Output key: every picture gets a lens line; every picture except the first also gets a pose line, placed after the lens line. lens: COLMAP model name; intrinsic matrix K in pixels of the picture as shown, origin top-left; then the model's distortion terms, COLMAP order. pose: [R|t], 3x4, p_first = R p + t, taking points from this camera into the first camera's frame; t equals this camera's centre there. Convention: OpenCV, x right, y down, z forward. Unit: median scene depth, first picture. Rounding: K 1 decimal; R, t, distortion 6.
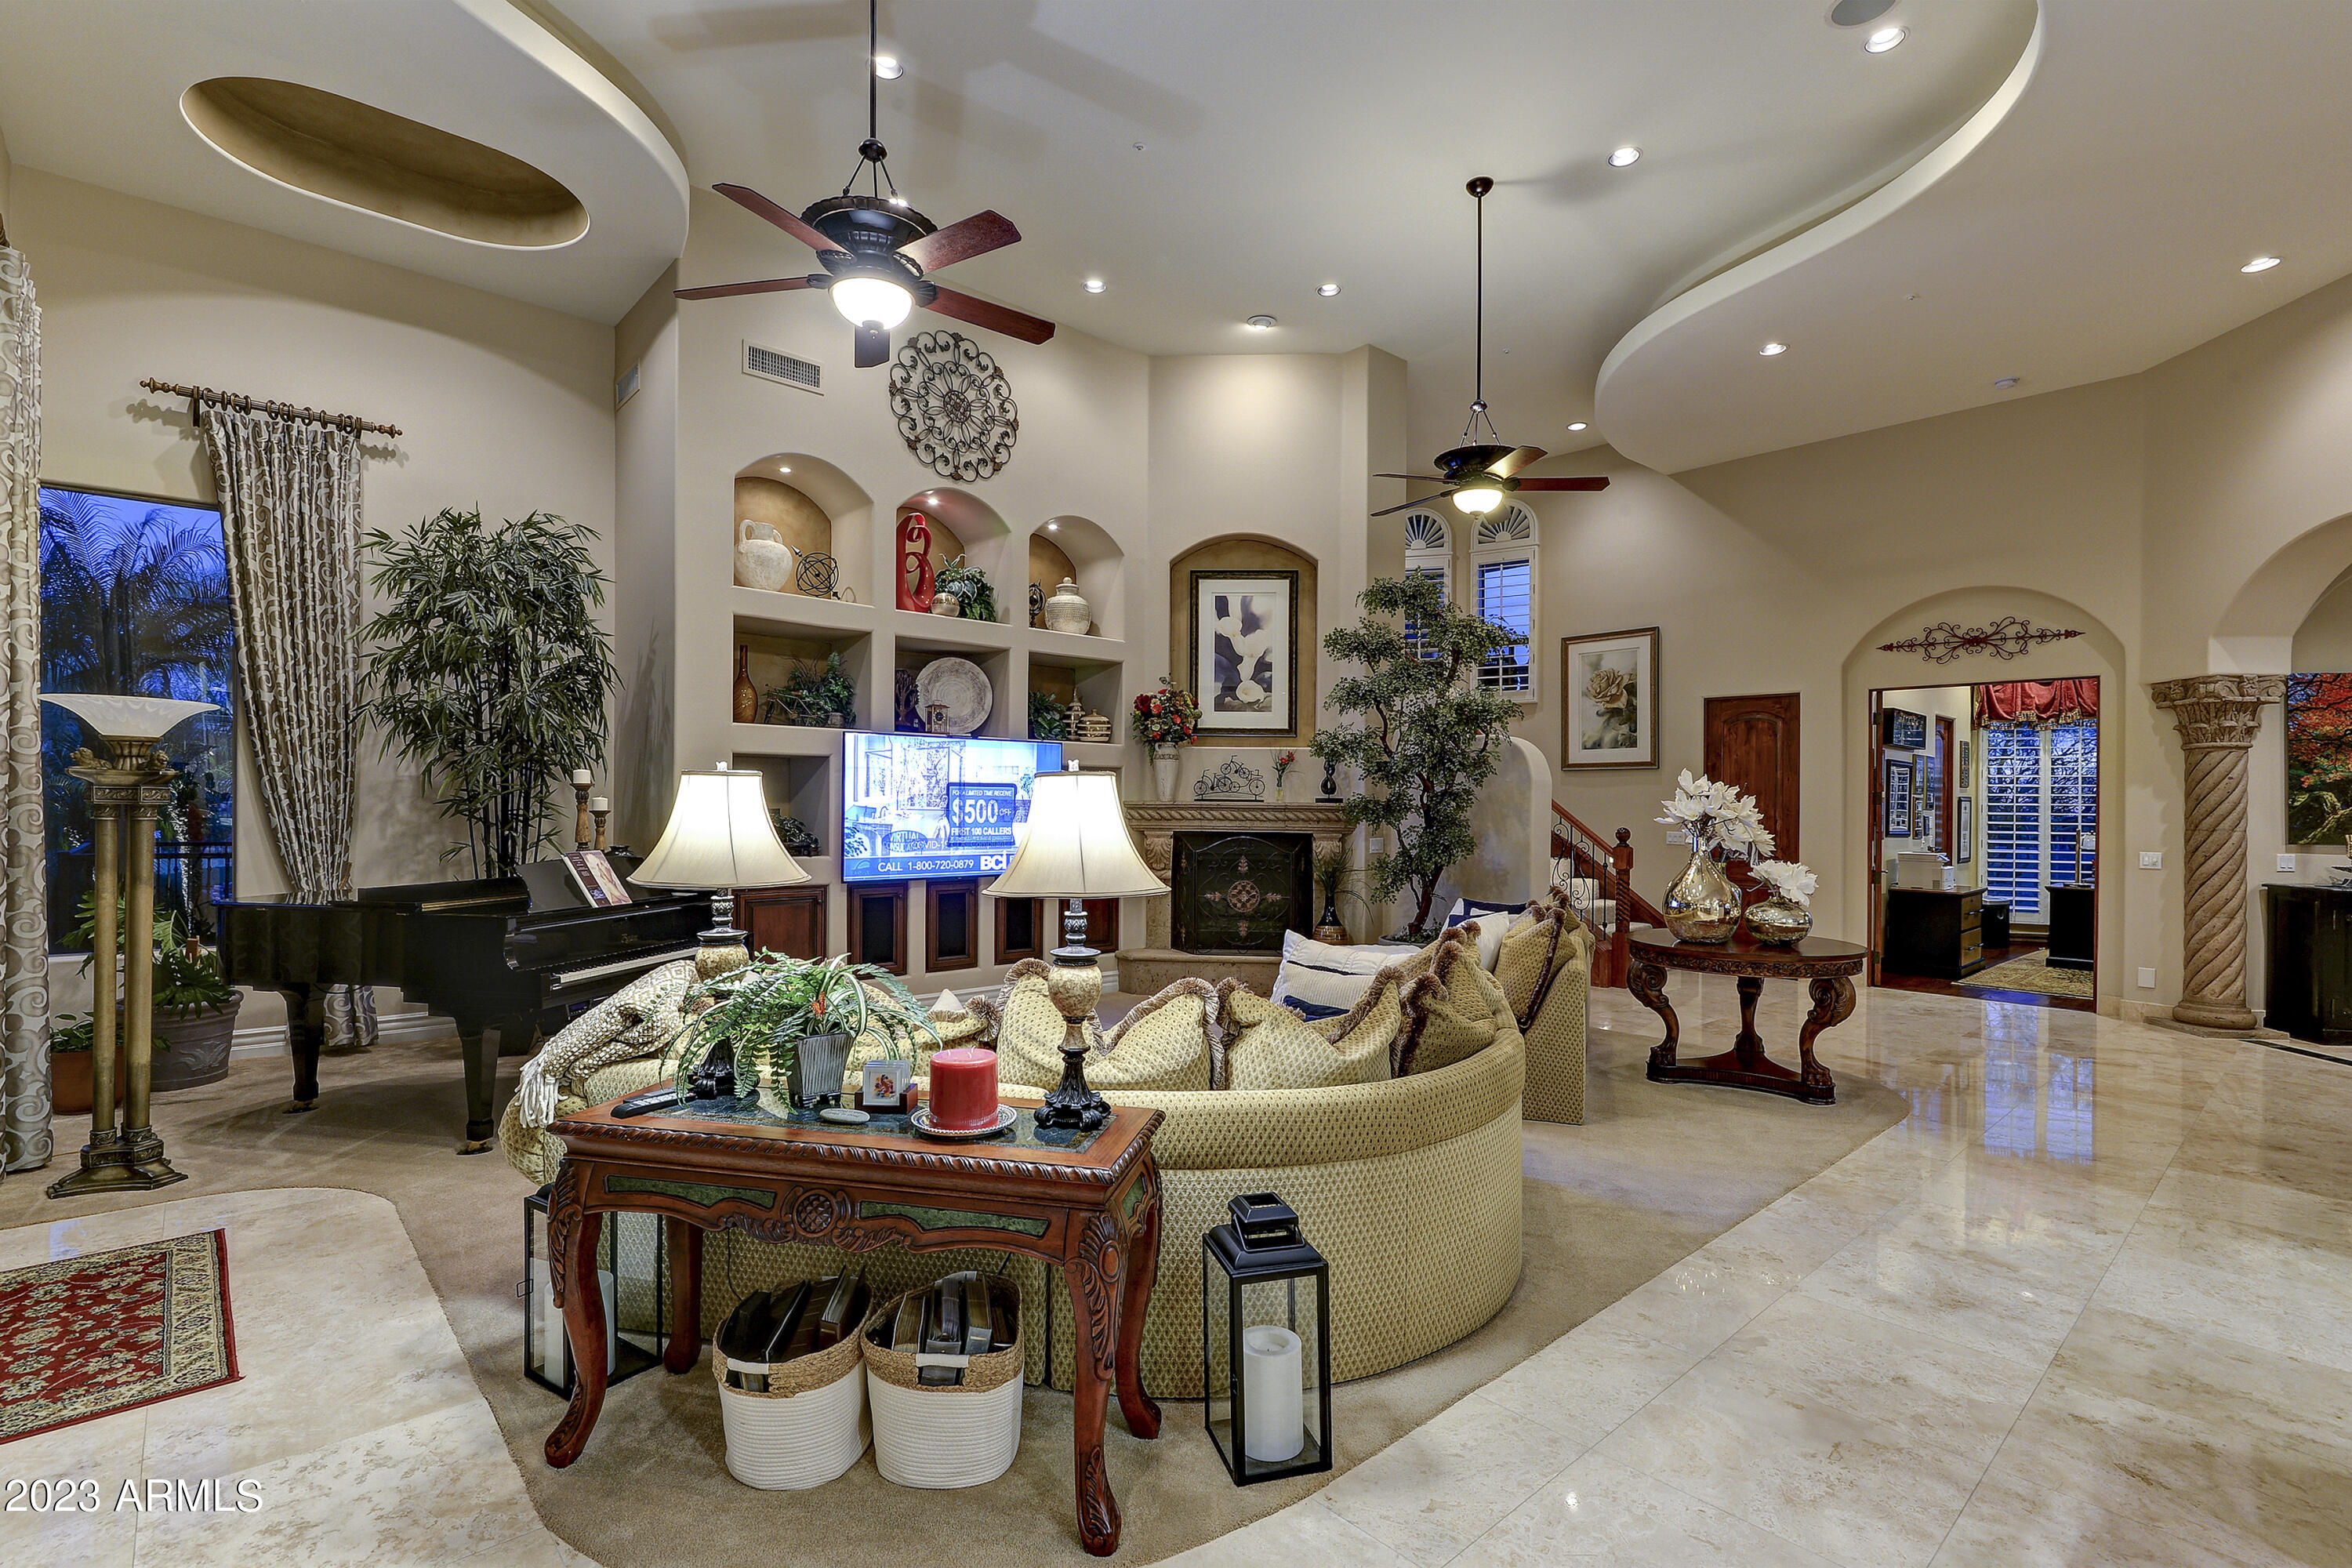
lens RADIAL K [[1090.7, 0, 1159.1], [0, 1090.7, 794.8], [0, 0, 1]] dist [0.001072, 0.000231]
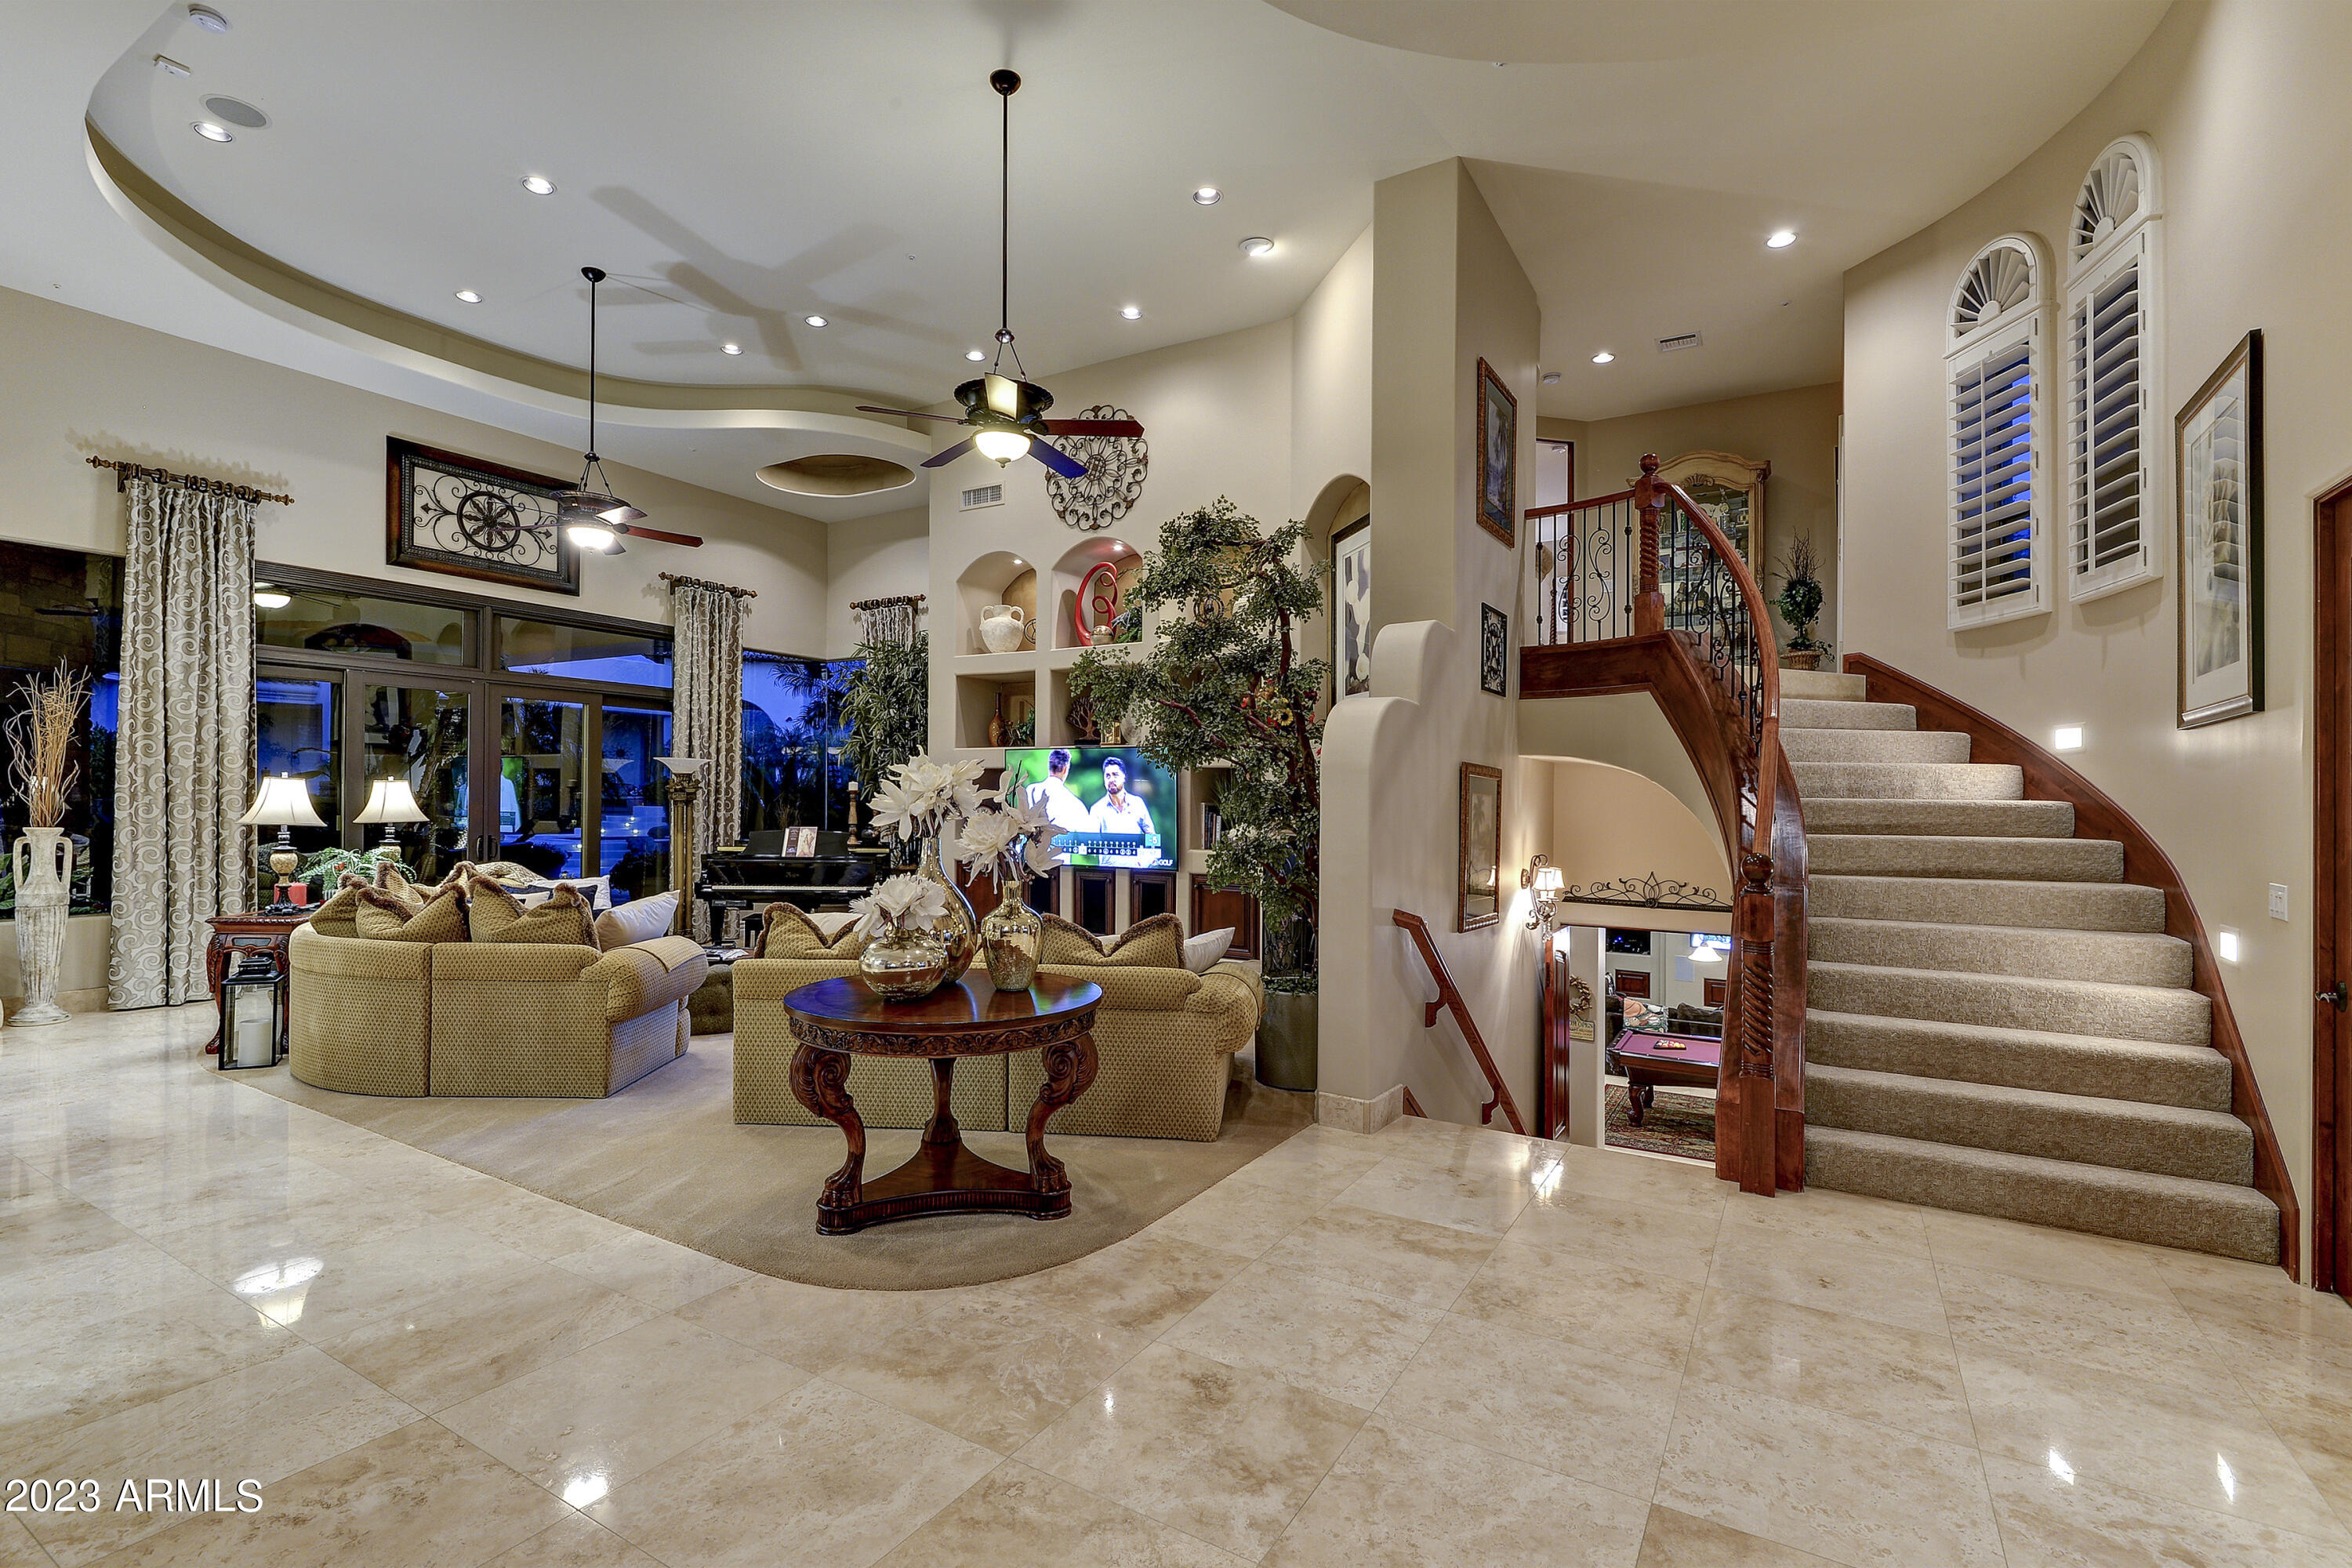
lens RADIAL K [[1090.7, 0, 1159.1], [0, 1090.7, 794.8], [0, 0, 1]] dist [0.001072, 0.000231]
pose [[0.287746, -0.010771, -0.957646, 1.058549], [0.002804, 0.999942, -0.010404, 0.013092], [0.957703, 0.000309, 0.287760, 0.795461]]
